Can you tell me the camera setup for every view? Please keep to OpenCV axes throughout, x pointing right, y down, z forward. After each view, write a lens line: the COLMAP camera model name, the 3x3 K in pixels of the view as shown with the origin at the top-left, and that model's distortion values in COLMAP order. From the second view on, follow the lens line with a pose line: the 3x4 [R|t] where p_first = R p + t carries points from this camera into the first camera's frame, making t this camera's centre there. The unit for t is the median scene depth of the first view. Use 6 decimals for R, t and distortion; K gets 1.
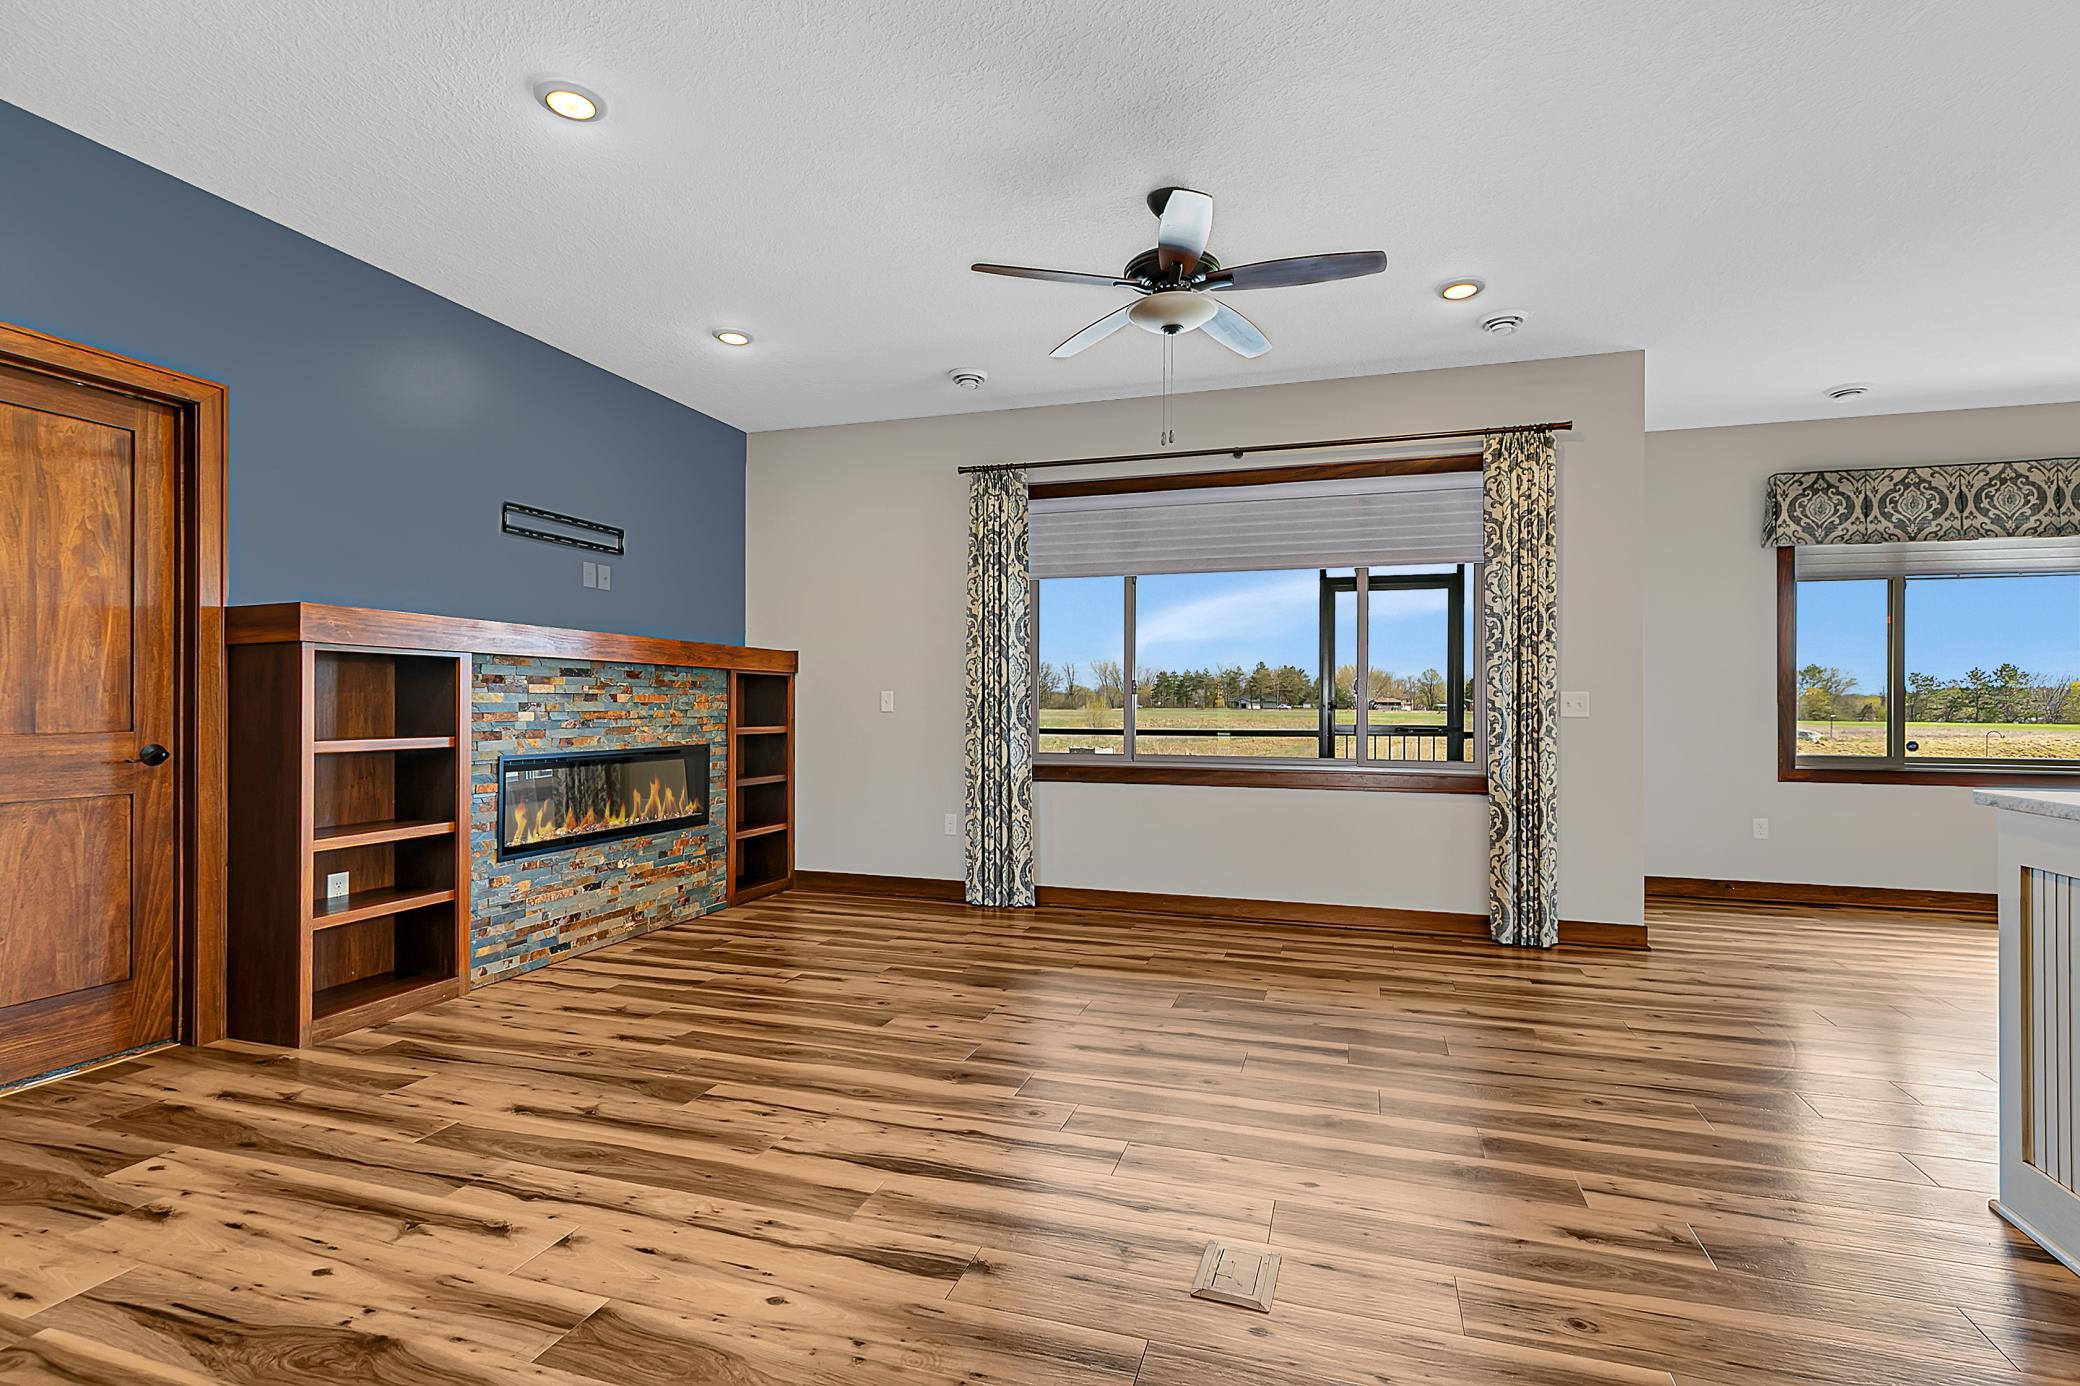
lens RADIAL K [[957.7, 0, 1066.7], [0, 957.7, 699.3], [0, 0, 1]] dist [0.014763, -0.002566]
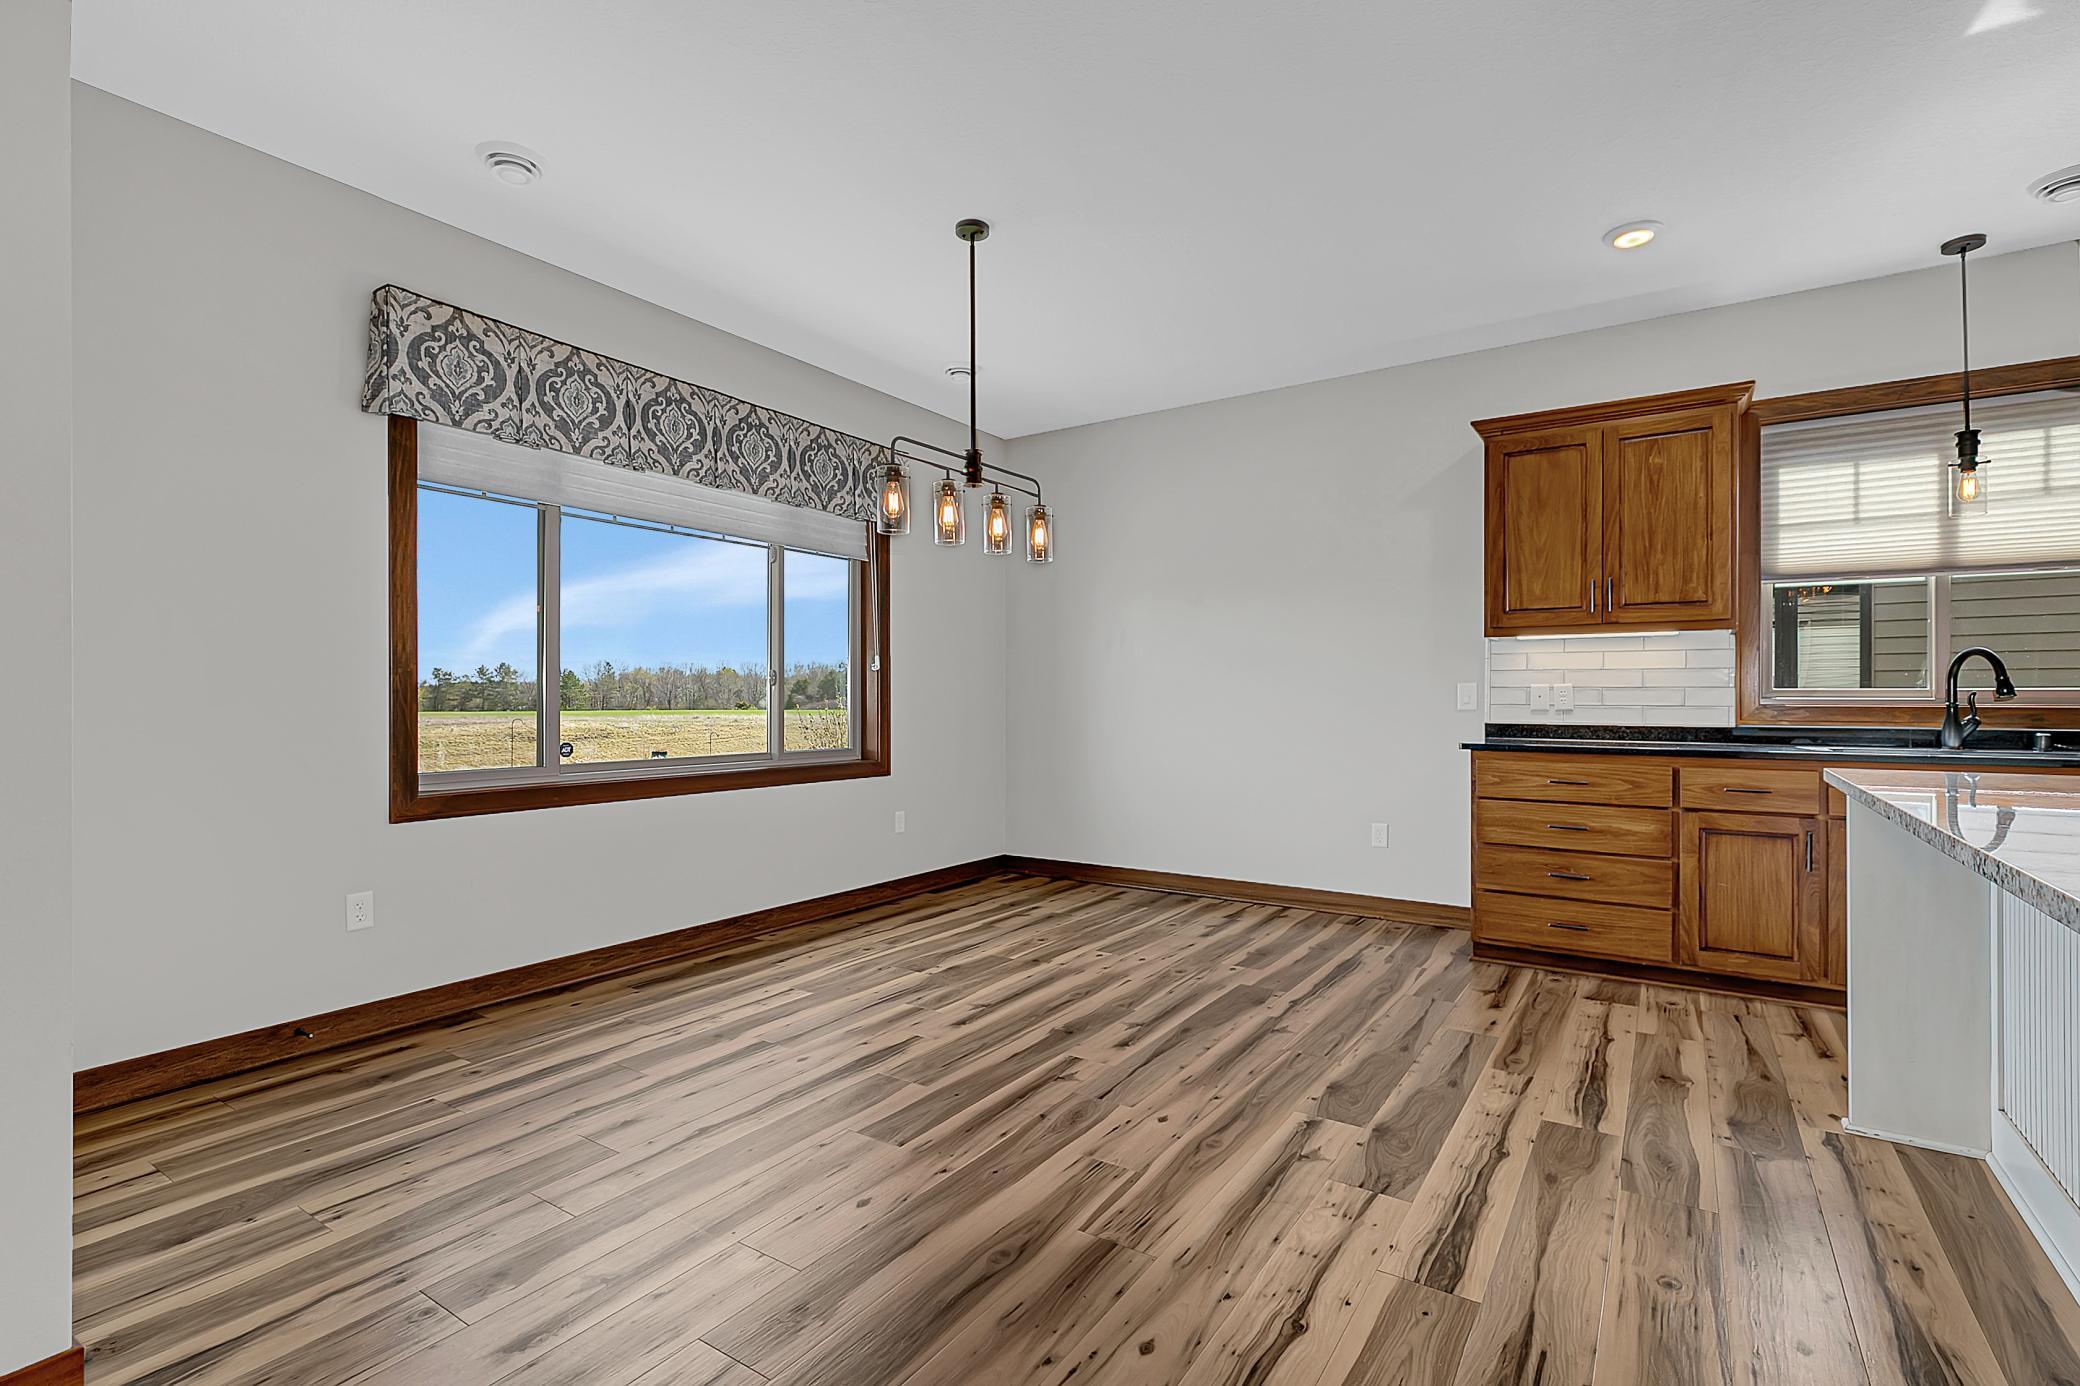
lens RADIAL K [[957.7, 0, 1046.0], [0, 957.7, 694.4], [0, 0, 1]] dist [0.014763, -0.002566]
pose [[0.275963, 0.000376, 0.961168, 0.292756], [-0.002740, 0.999996, 0.000395, 0.007007], [-0.961164, -0.002742, 0.275963, 0.466137]]
